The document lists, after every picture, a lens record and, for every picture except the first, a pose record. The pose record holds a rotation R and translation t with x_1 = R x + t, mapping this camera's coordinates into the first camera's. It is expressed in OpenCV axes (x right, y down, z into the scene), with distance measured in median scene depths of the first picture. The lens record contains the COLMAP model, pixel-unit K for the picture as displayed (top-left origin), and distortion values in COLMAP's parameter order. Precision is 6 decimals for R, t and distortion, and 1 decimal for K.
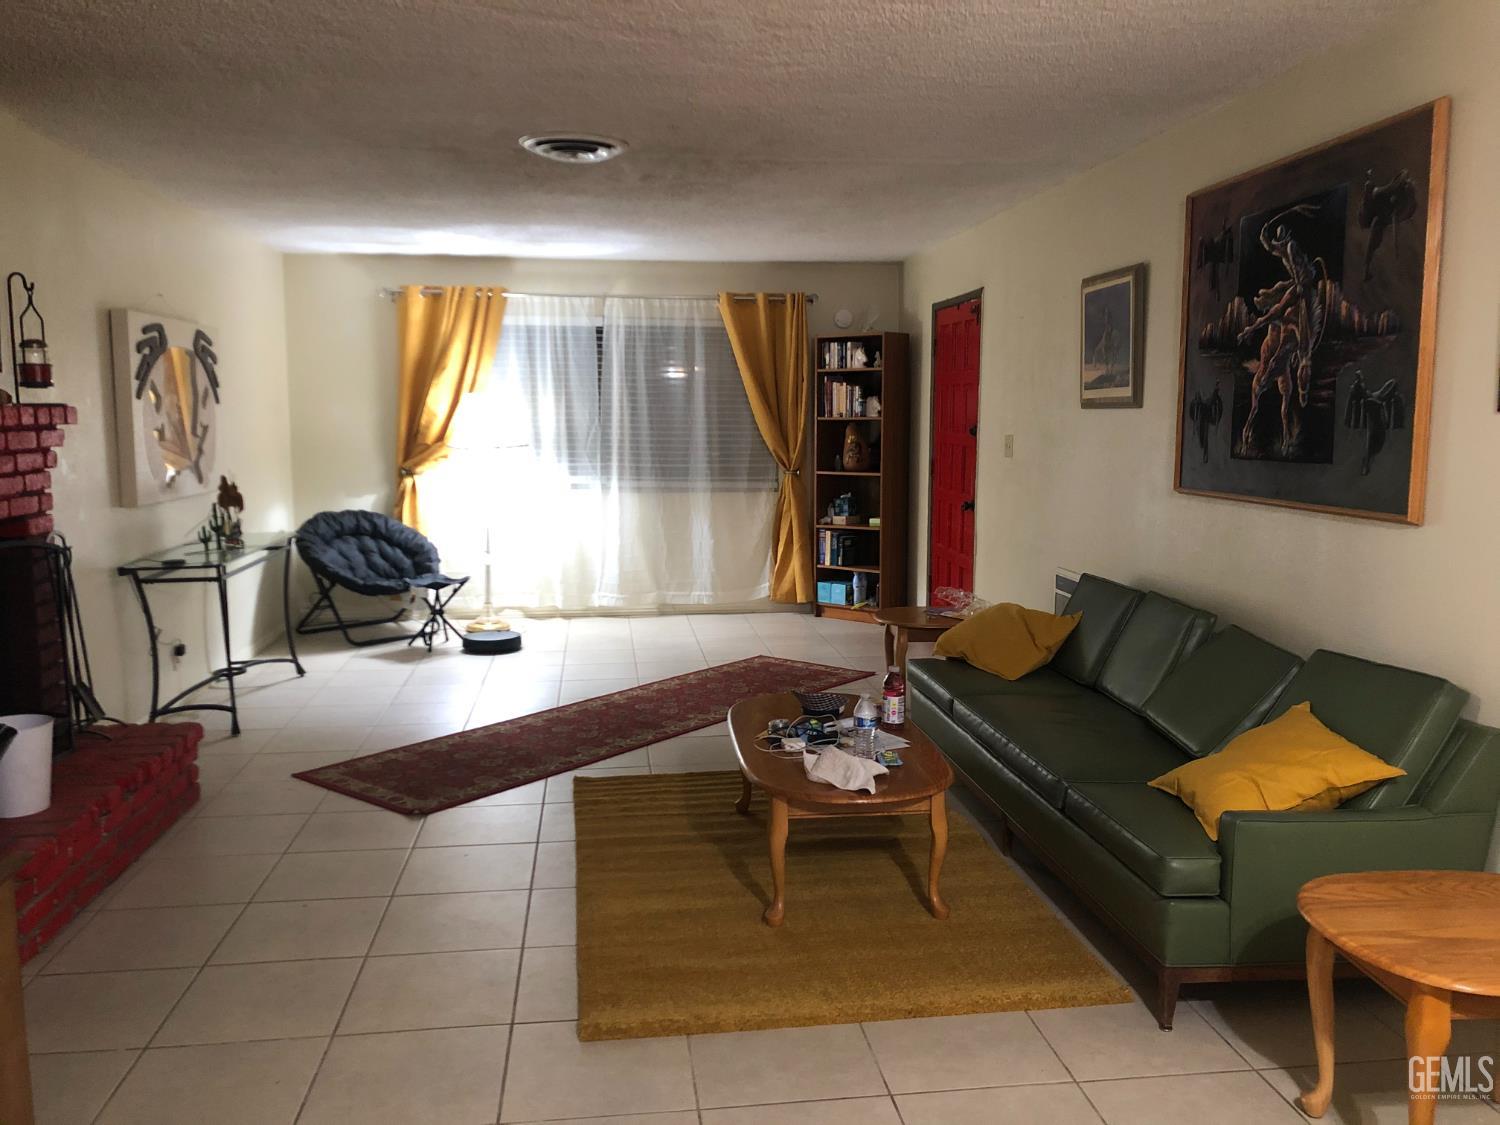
lens RADIAL K [[1223.4, 0, 750.7], [0, 1223.4, 563.6], [0, 0, 1]] dist [0.027395, -0.019602]
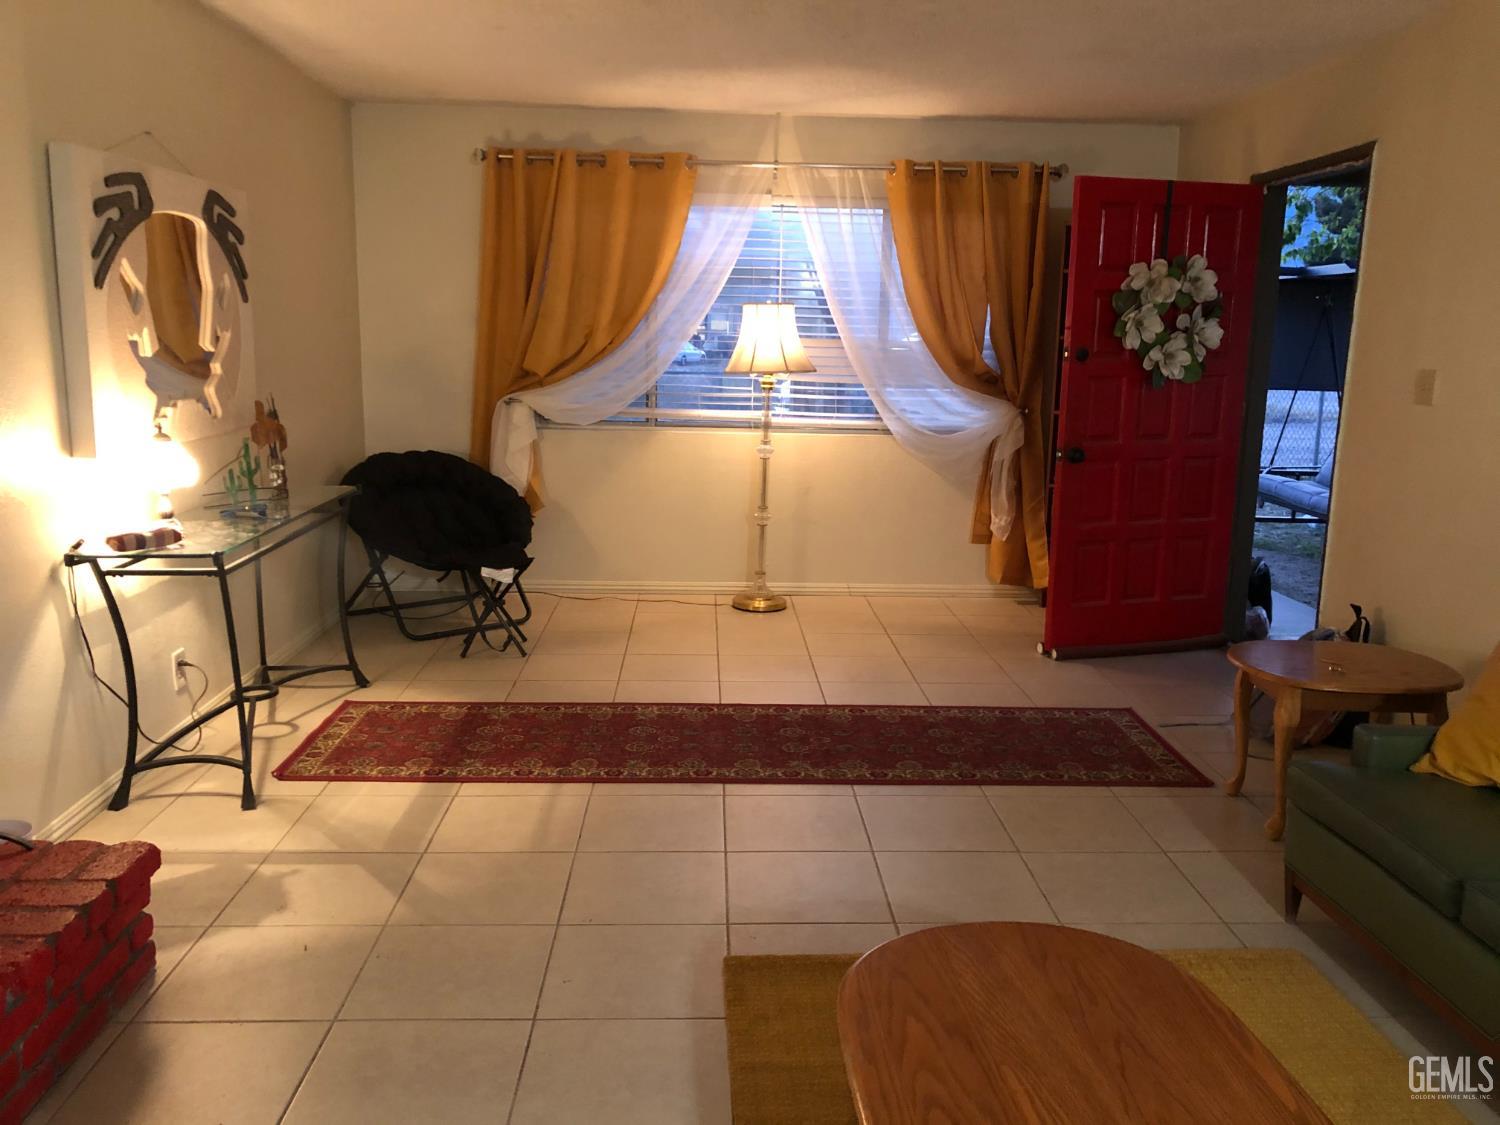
lens RADIAL K [[1223.4, 0, 753.8], [0, 1223.4, 565.3], [0, 0, 1]] dist [0.027395, -0.019602]
pose [[0.996430, 0.033140, -0.077645, -0.106586], [-0.027781, 0.997222, 0.069109, -0.045782], [0.079719, -0.066705, 0.994583, 0.393448]]
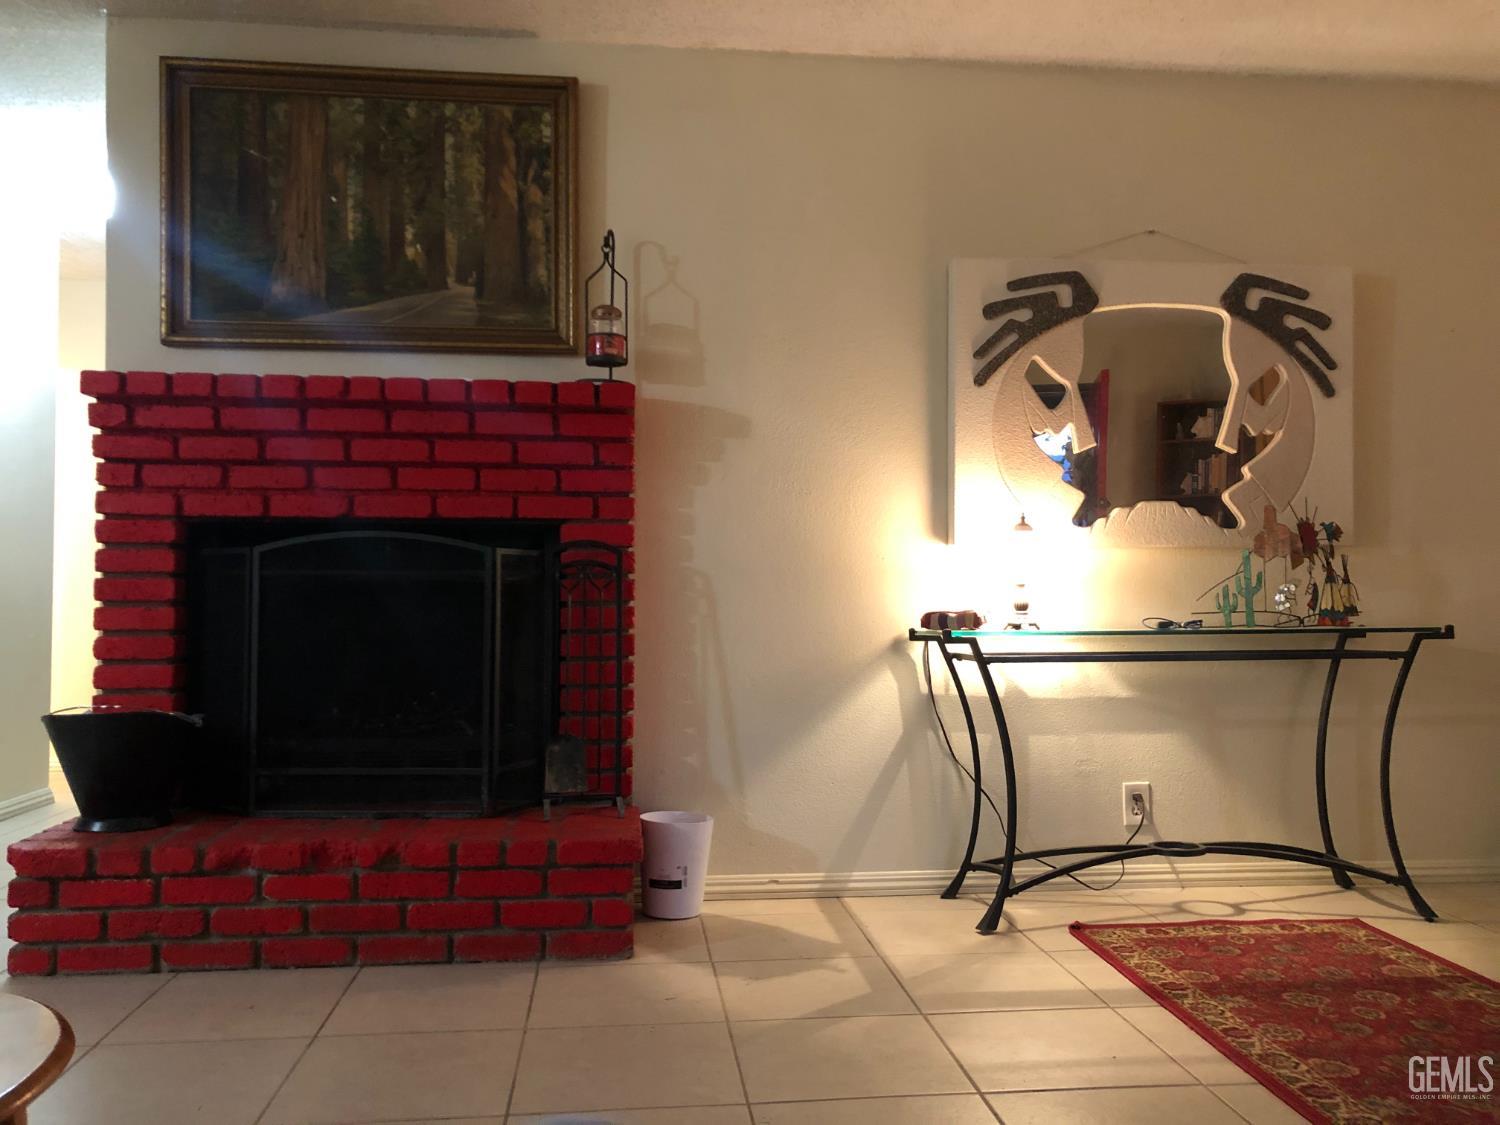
lens RADIAL K [[1223.4, 0, 759.7], [0, 1223.4, 555.6], [0, 0, 1]] dist [0.027395, -0.019602]
pose [[-0.008691, -0.030525, -0.999496, 0.179230], [-0.124288, 0.991816, -0.029210, -0.007085], [0.992208, 0.123971, -0.012414, 0.929913]]
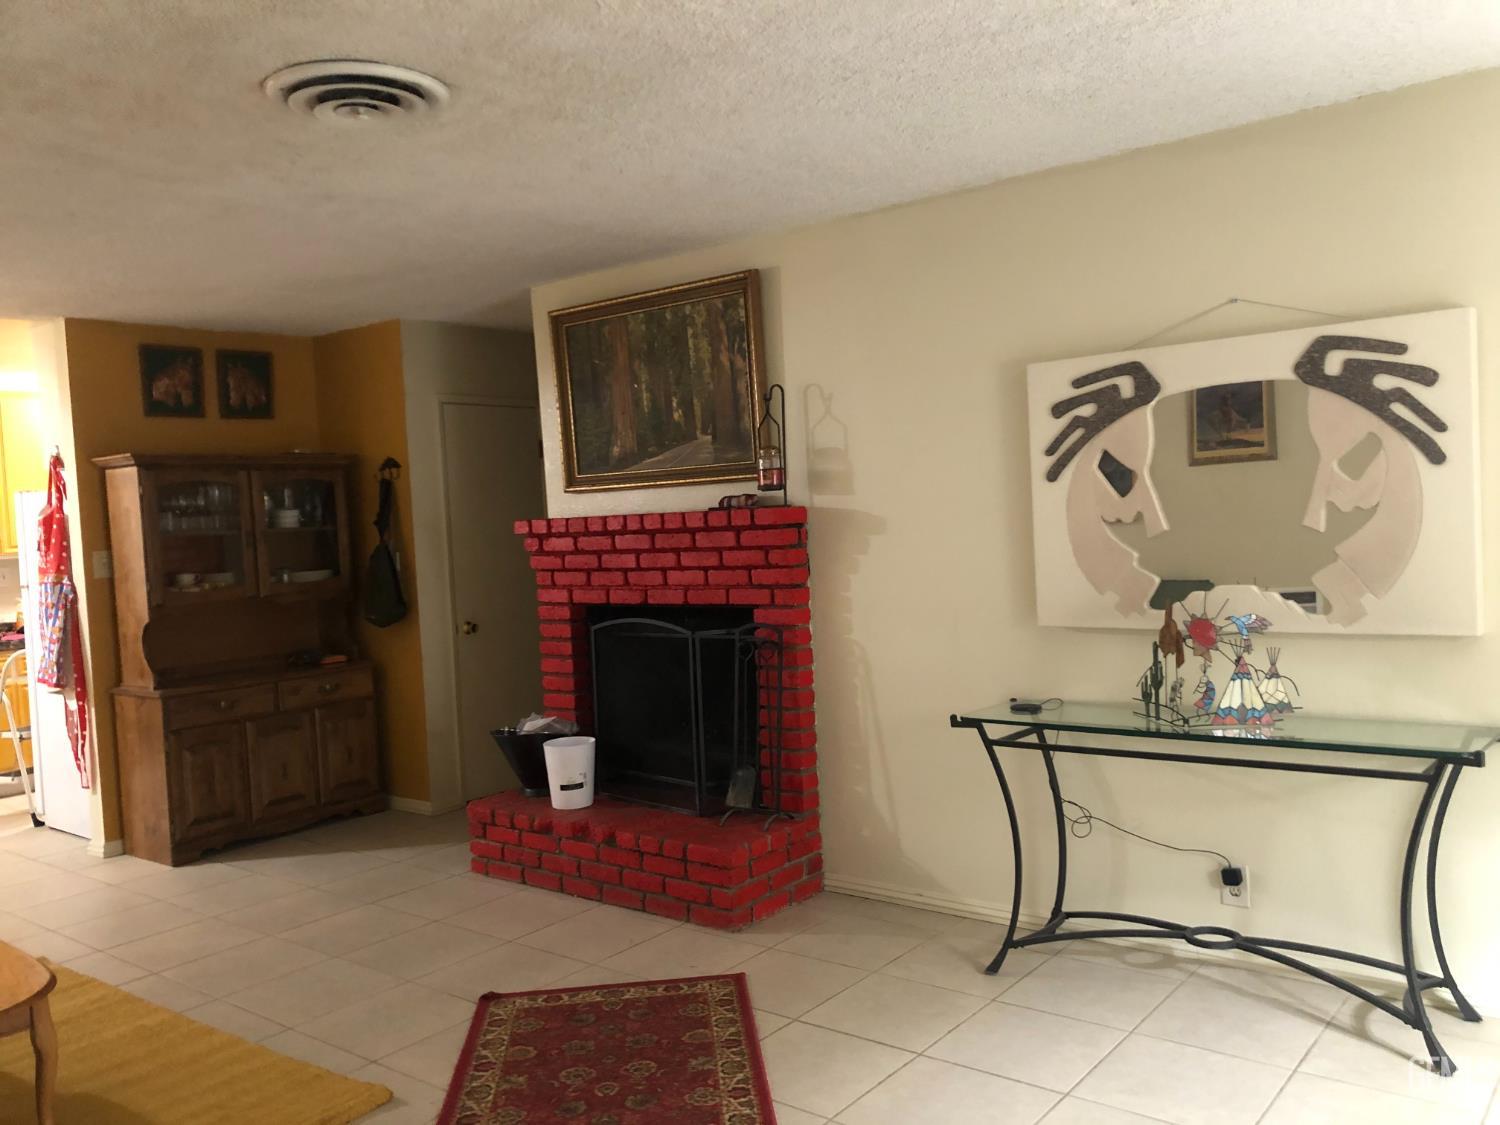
lens RADIAL K [[1223.4, 0, 773.0], [0, 1223.4, 561.3], [0, 0, 1]] dist [0.027395, -0.019602]
pose [[-0.705738, 0.063022, -0.705665, 0.142194], [-0.038718, 0.991116, 0.127237, -0.178984], [0.707414, 0.117118, -0.697028, 1.443242]]
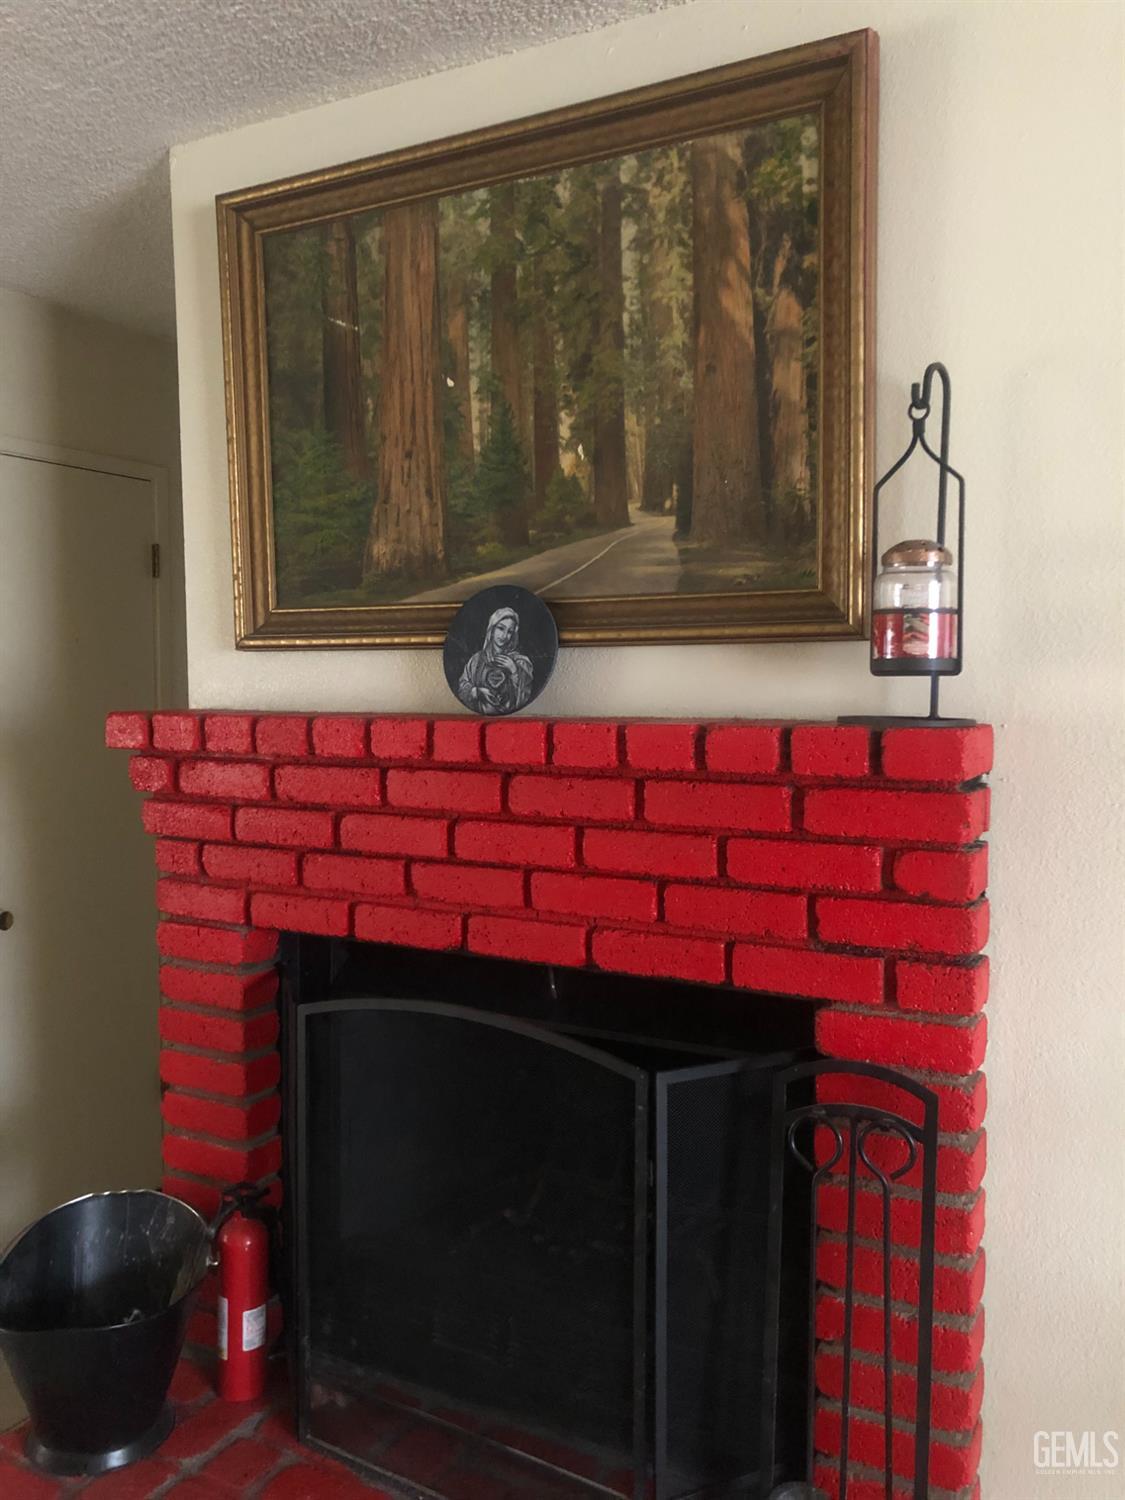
lens RADIAL K [[1223.4, 0, 574.9], [0, 1223.4, 752.8], [0, 0, 1]] dist [0.027395, -0.019602]
pose [[-0.574803, 0.047536, -0.816910, -0.186003], [-0.100477, 0.986657, 0.128112, -0.129115], [0.812100, 0.155720, -0.562357, 0.930385]]
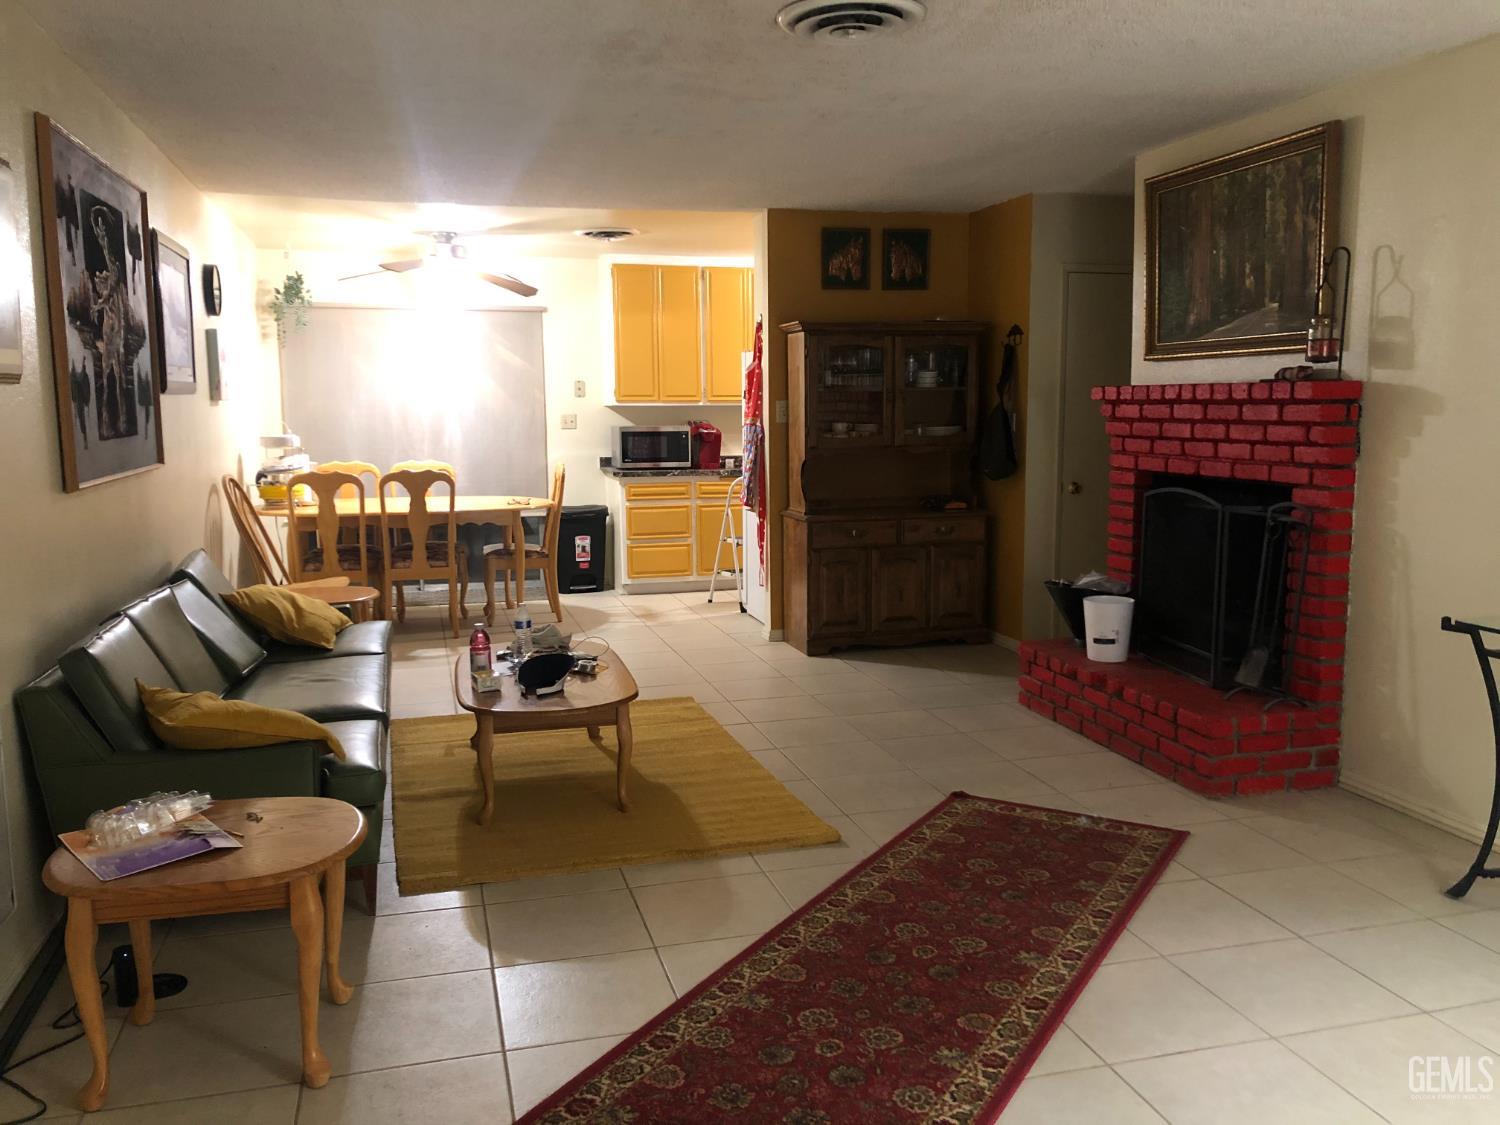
lens RADIAL K [[1223.4, 0, 755.2], [0, 1223.4, 567.5], [0, 0, 1]] dist [0.027395, -0.019602]
pose [[-0.988785, 0.027592, -0.146774, 0.025104], [-0.010748, 0.967090, 0.254208, -0.191196], [0.148958, 0.252935, -0.955947, 1.597572]]
